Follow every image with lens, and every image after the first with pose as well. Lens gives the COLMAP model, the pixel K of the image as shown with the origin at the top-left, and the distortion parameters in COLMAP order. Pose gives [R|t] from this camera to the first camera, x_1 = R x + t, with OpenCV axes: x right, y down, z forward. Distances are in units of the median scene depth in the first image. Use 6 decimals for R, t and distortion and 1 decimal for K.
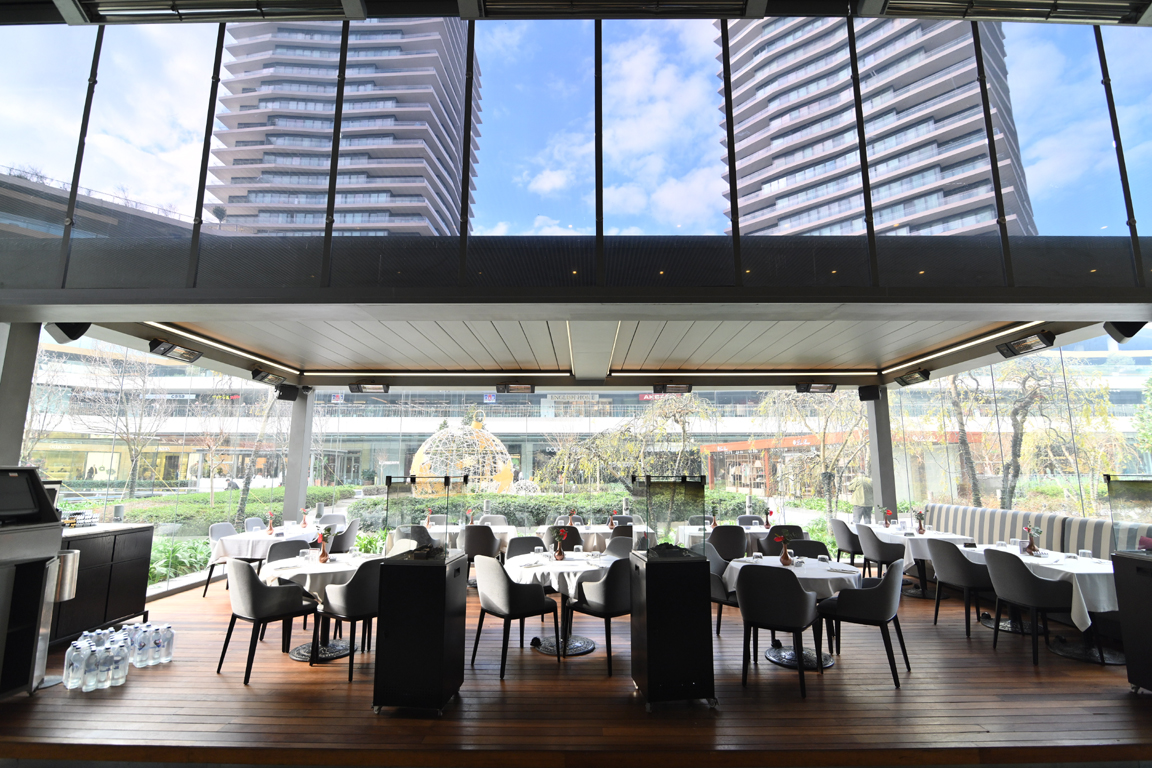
lens RADIAL K [[534.3, 0, 576.0], [0, 534.3, 384.0], [0, 0, 1]] dist [-0.018151, 0.000205]
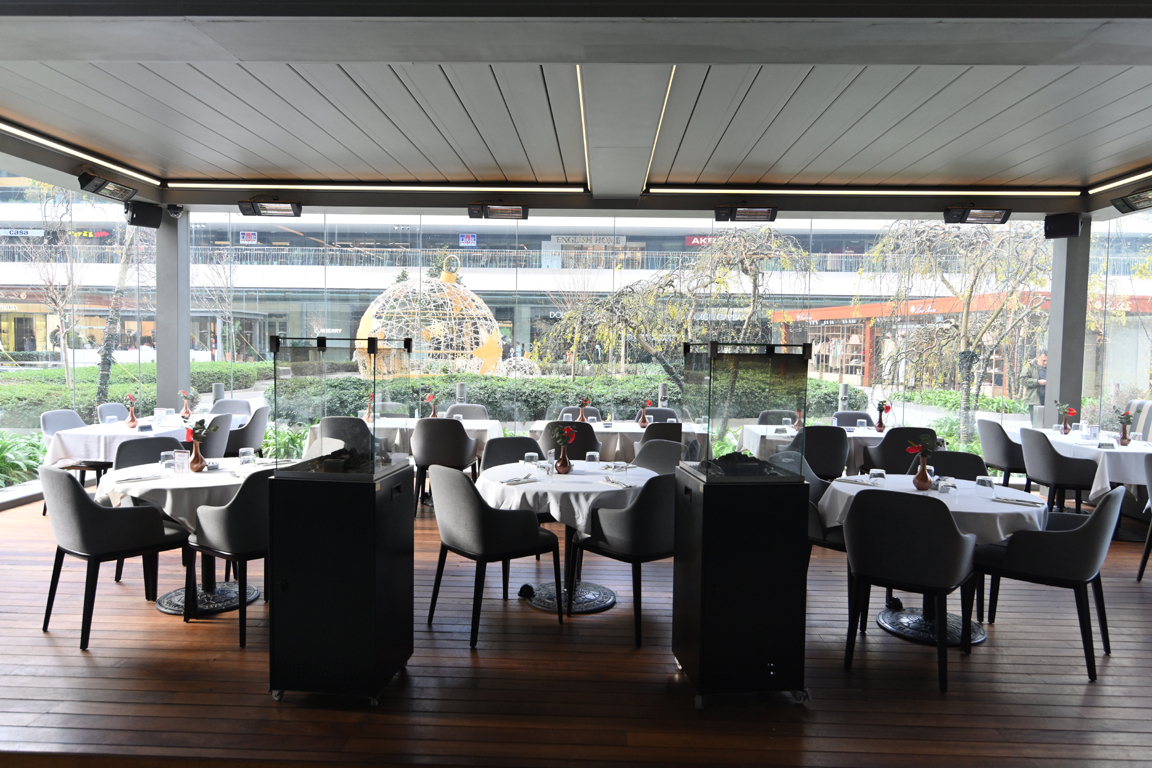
lens RADIAL K [[760.0, 0, 576.0], [0, 760.0, 384.0], [0, 0, 1]] dist [-0.000087, -0.000731]
pose [[0.999679, 0.016579, -0.019132, 0.000045], [-0.012203, 0.977700, 0.209653, 0.029385], [0.022181, -0.209353, 0.977589, 0.115862]]
